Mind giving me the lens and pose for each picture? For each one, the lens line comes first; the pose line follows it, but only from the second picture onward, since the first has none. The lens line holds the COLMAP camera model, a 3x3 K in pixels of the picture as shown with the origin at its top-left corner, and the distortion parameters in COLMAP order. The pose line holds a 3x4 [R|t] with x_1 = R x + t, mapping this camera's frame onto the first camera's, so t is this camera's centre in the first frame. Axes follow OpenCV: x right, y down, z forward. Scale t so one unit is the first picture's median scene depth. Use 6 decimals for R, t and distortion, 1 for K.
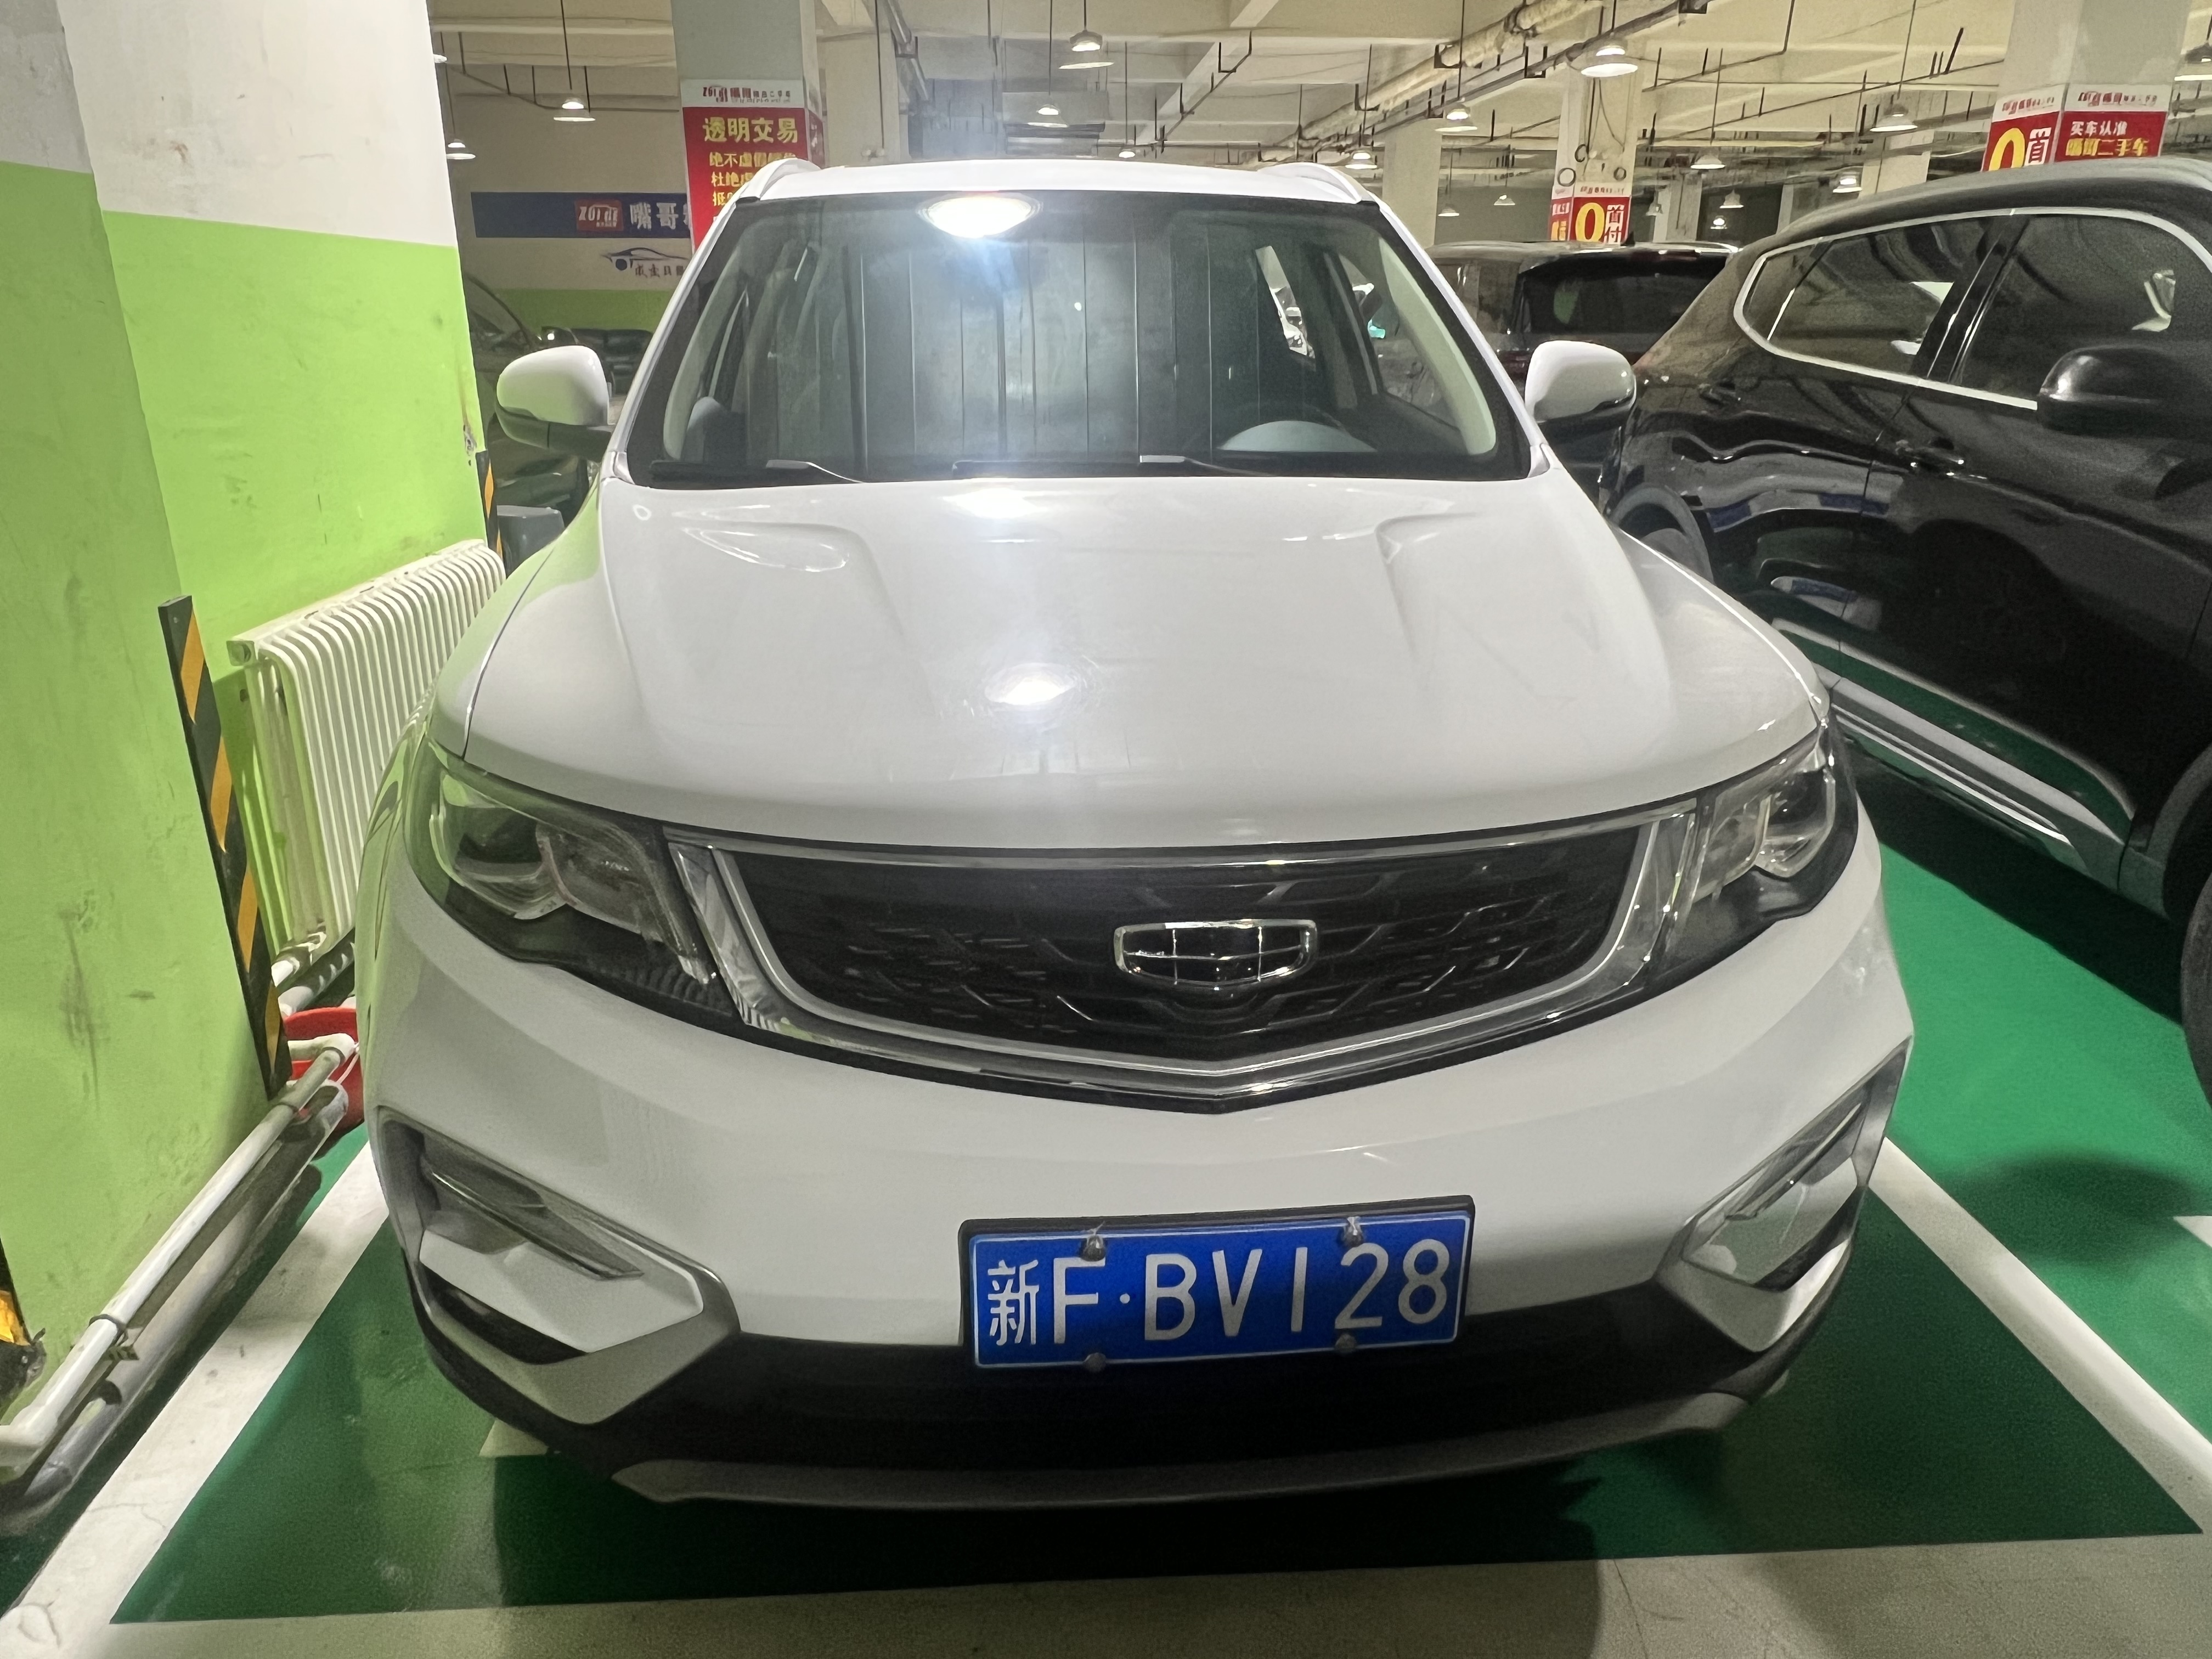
lens RADIAL K [[1467.1, 0, 1010.1], [0, 1467.1, 837.3], [0, 0, 1]] dist [-0.002313, -0.003210]
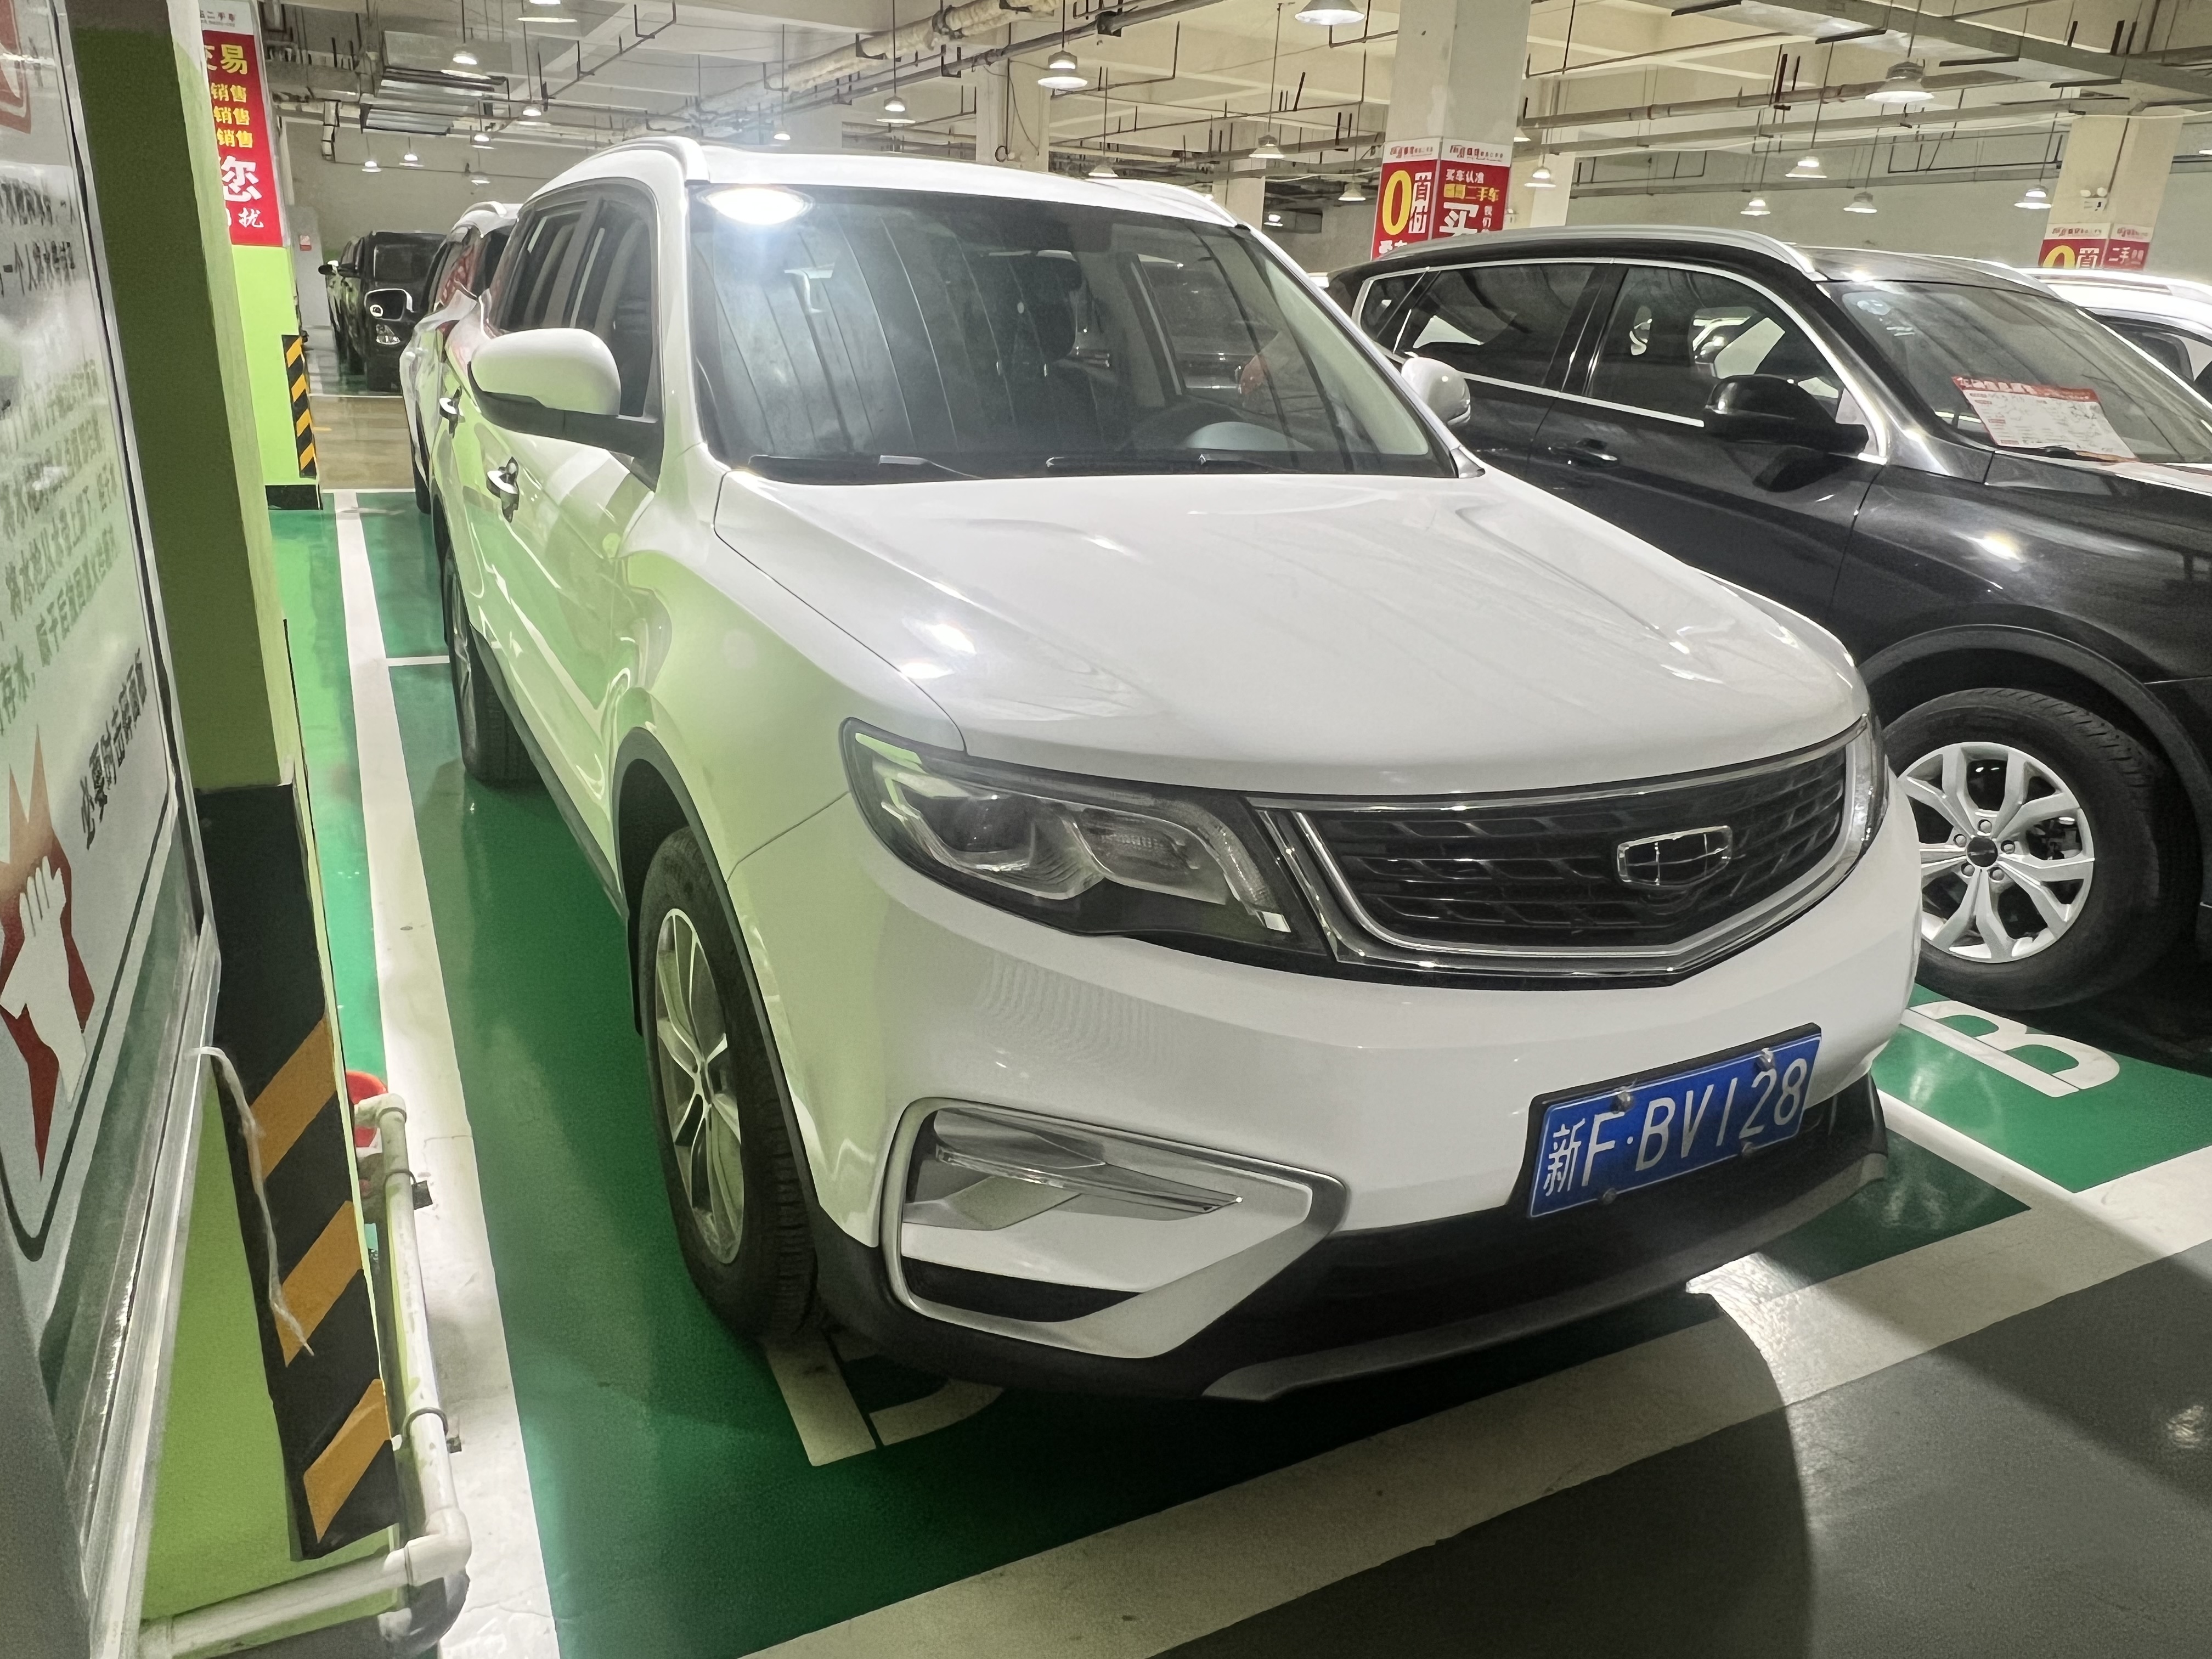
lens RADIAL K [[1467.1, 0, 1096.2], [0, 1467.1, 840.7], [0, 0, 1]] dist [-0.002313, -0.003210]
pose [[0.919930, -0.090285, 0.381546, -0.739305], [0.085250, 0.995904, 0.030117, -0.016300], [-0.382703, 0.004822, 0.923859, 0.012228]]
